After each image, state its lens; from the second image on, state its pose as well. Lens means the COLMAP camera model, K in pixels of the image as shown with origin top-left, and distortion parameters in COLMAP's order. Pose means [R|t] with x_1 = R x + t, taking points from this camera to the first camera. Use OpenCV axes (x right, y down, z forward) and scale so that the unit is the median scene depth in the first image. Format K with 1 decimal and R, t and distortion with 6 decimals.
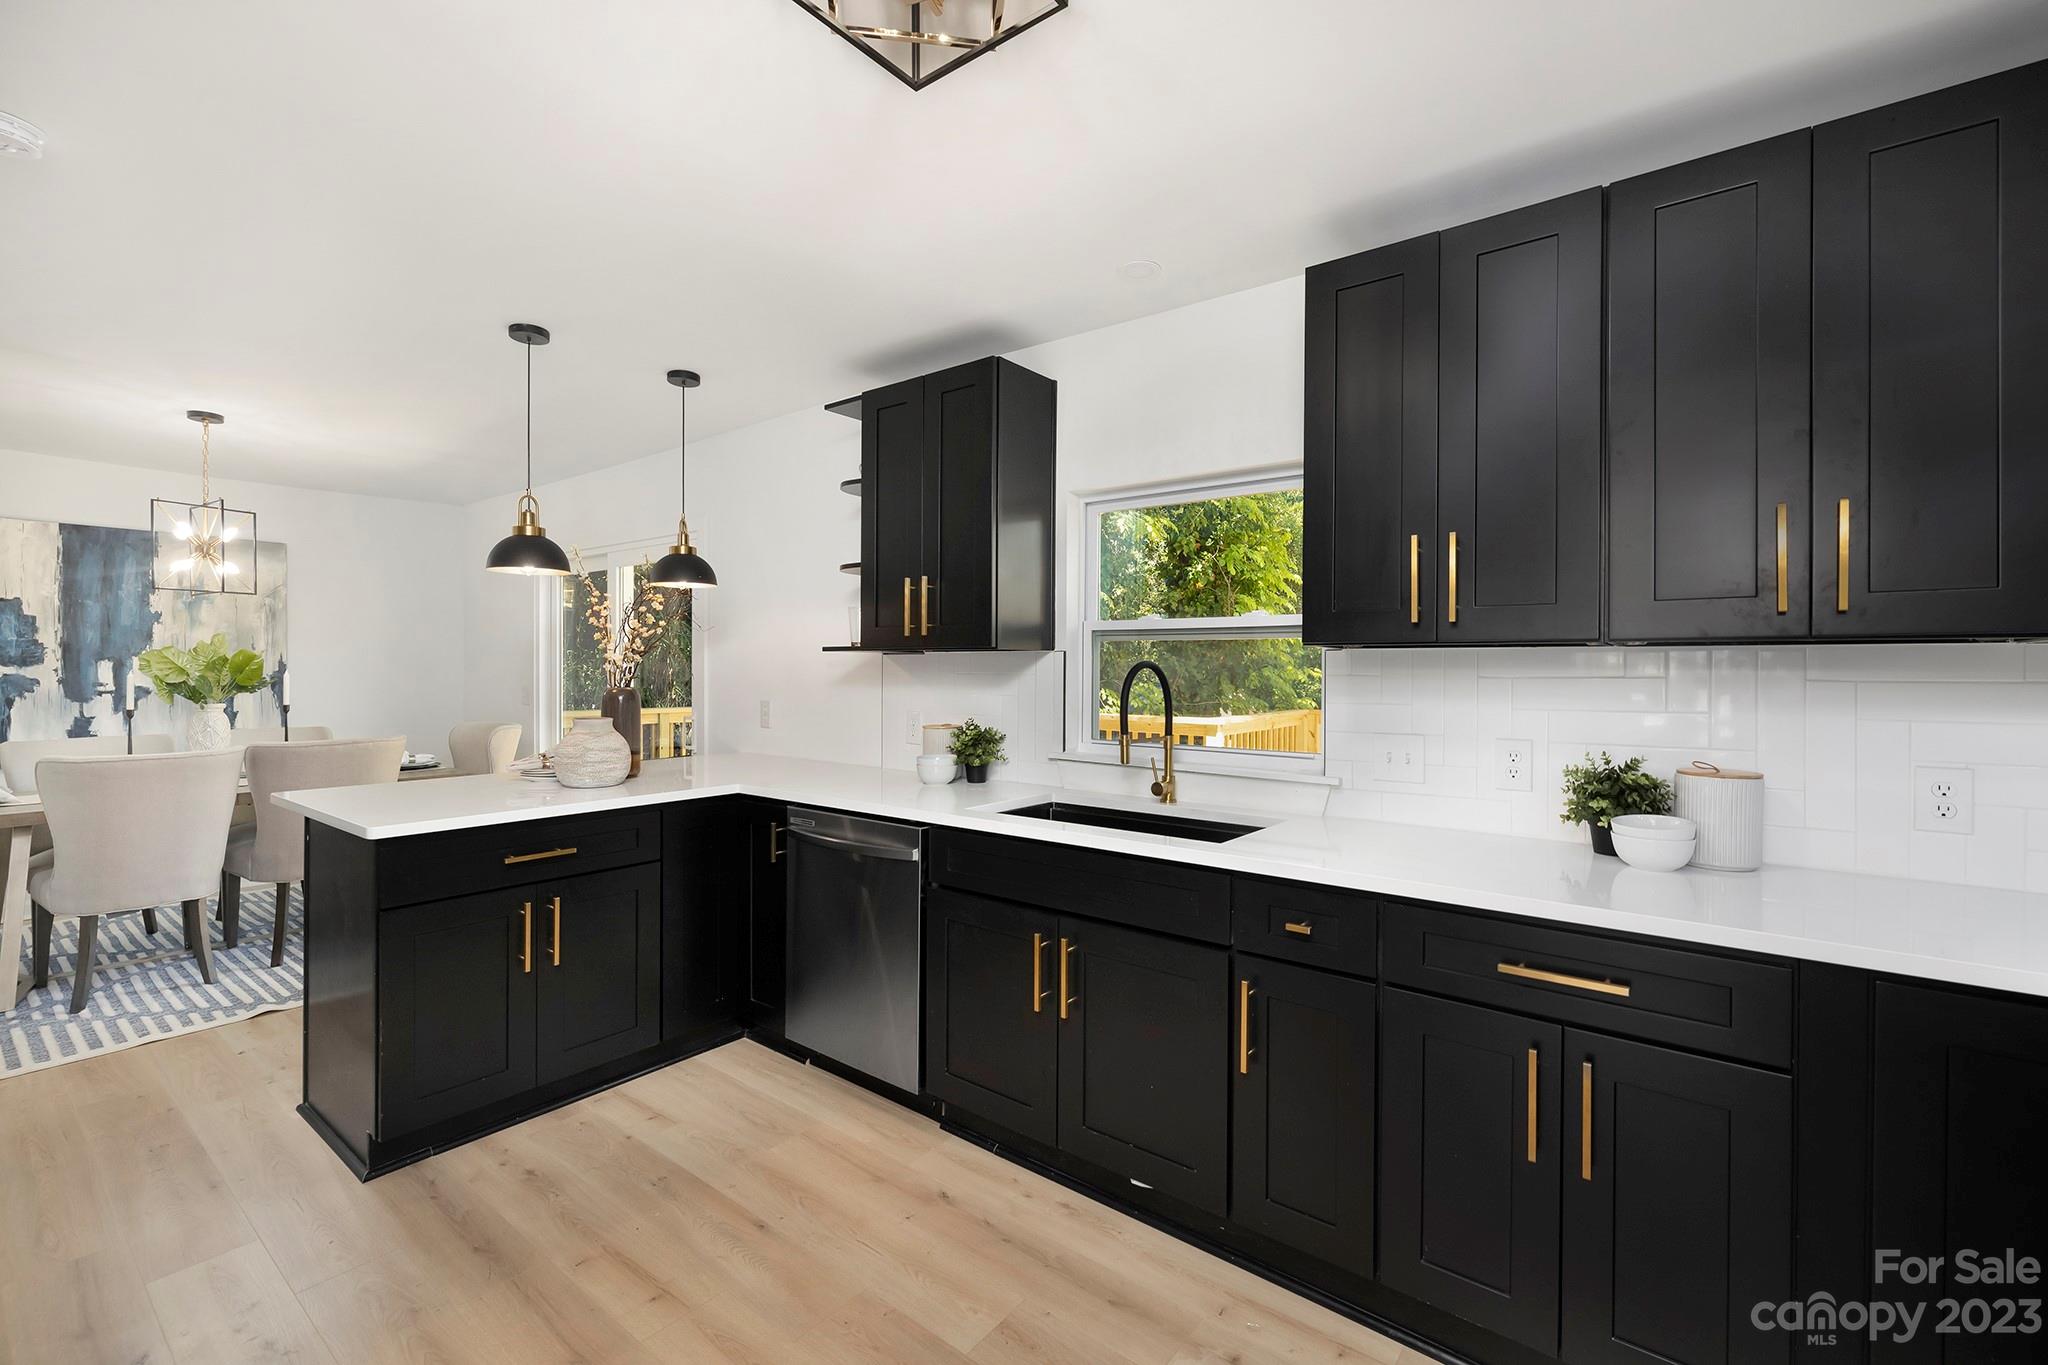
lens RADIAL K [[854.8, 0, 1032.9], [0, 854.8, 672.2], [0, 0, 1]] dist [-0.002220, -0.000309]
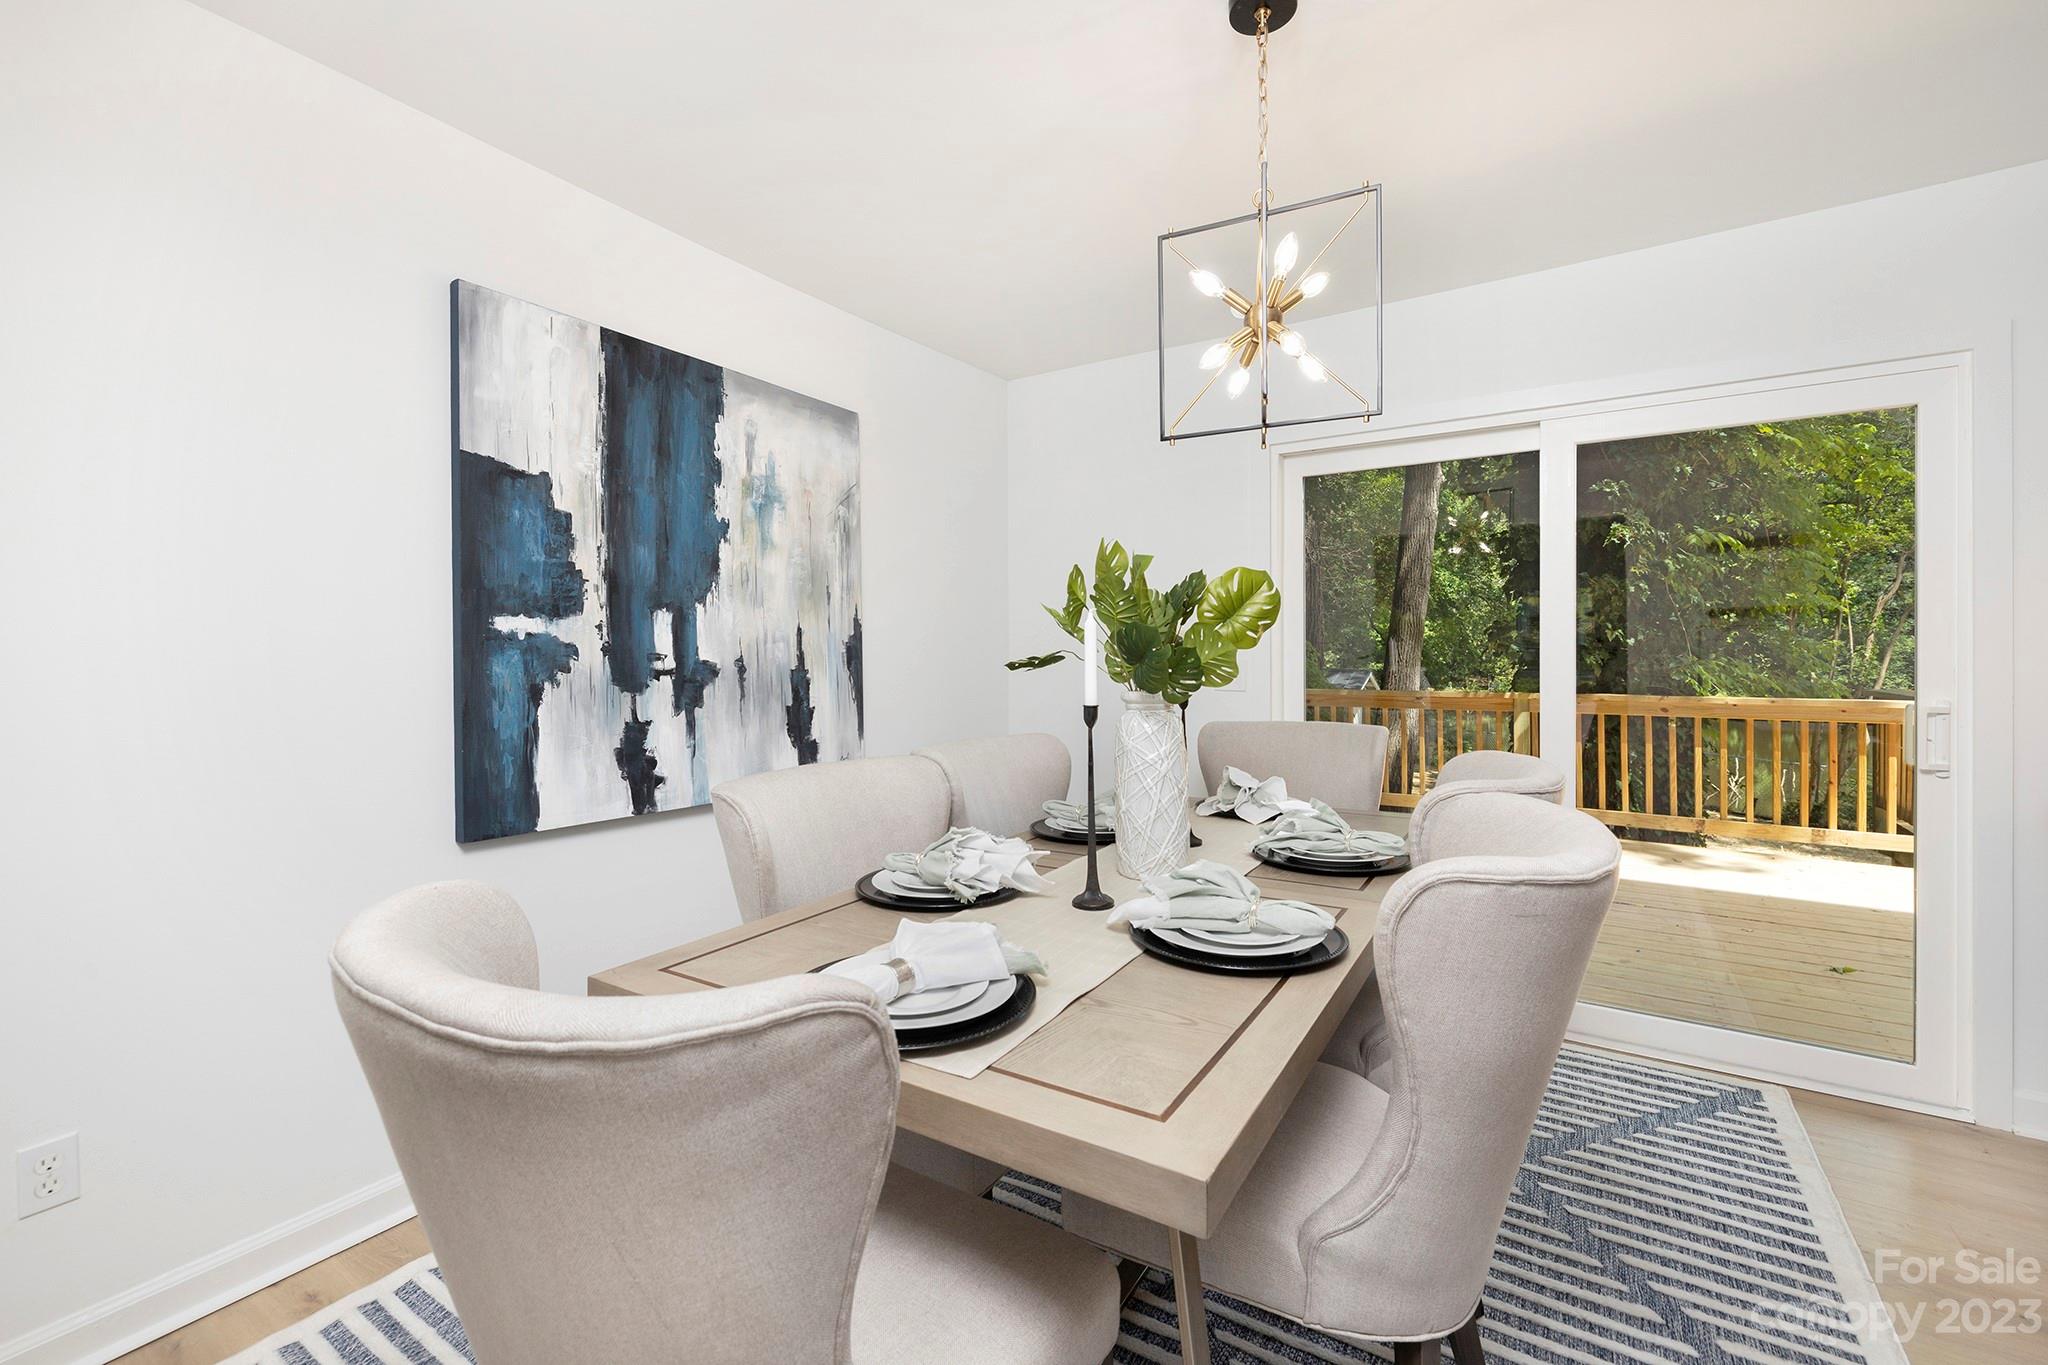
lens RADIAL K [[854.8, 0, 1027.4], [0, 854.8, 663.3], [0, 0, 1]] dist [-0.002220, -0.000309]
pose [[0.996371, -0.008678, 0.084674, -0.938331], [0.008816, 0.999960, -0.001254, 0.021037], [-0.084660, 0.001996, 0.996408, 0.488273]]
